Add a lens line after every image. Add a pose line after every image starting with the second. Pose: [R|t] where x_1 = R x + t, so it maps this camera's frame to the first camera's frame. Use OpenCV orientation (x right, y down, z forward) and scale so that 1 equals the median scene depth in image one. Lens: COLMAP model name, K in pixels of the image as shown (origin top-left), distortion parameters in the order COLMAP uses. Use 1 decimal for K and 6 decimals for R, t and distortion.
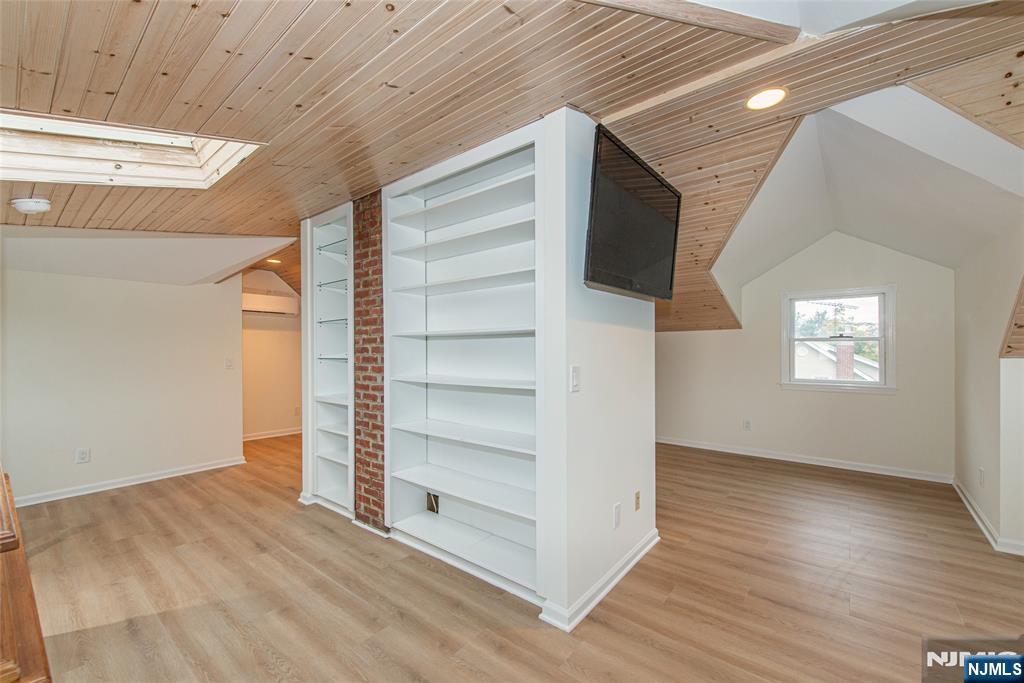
lens RADIAL K [[411.4, 0, 511.4], [0, 411.4, 352.2], [0, 0, 1]] dist [0.001279, 0.000335]
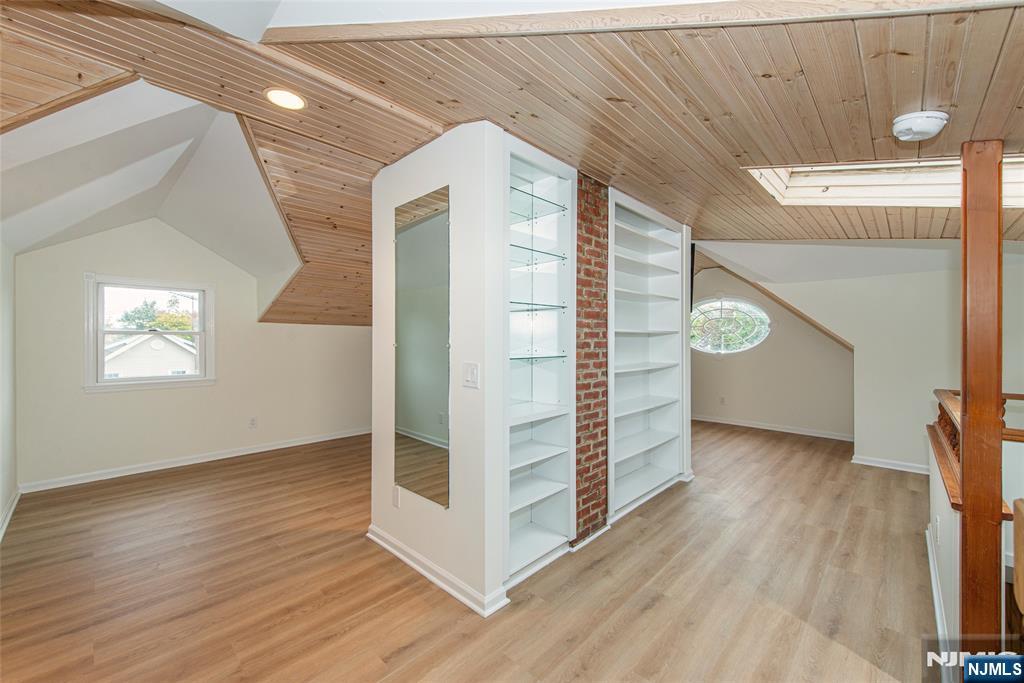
lens RADIAL K [[411.4, 0, 511.4], [0, 411.4, 352.2], [0, 0, 1]] dist [0.001279, 0.000335]
pose [[0.084983, -0.013356, 0.996293, -1.286049], [0.021037, 0.999711, 0.011608, -0.003703], [-0.996160, 0.019973, 0.085239, 1.100903]]
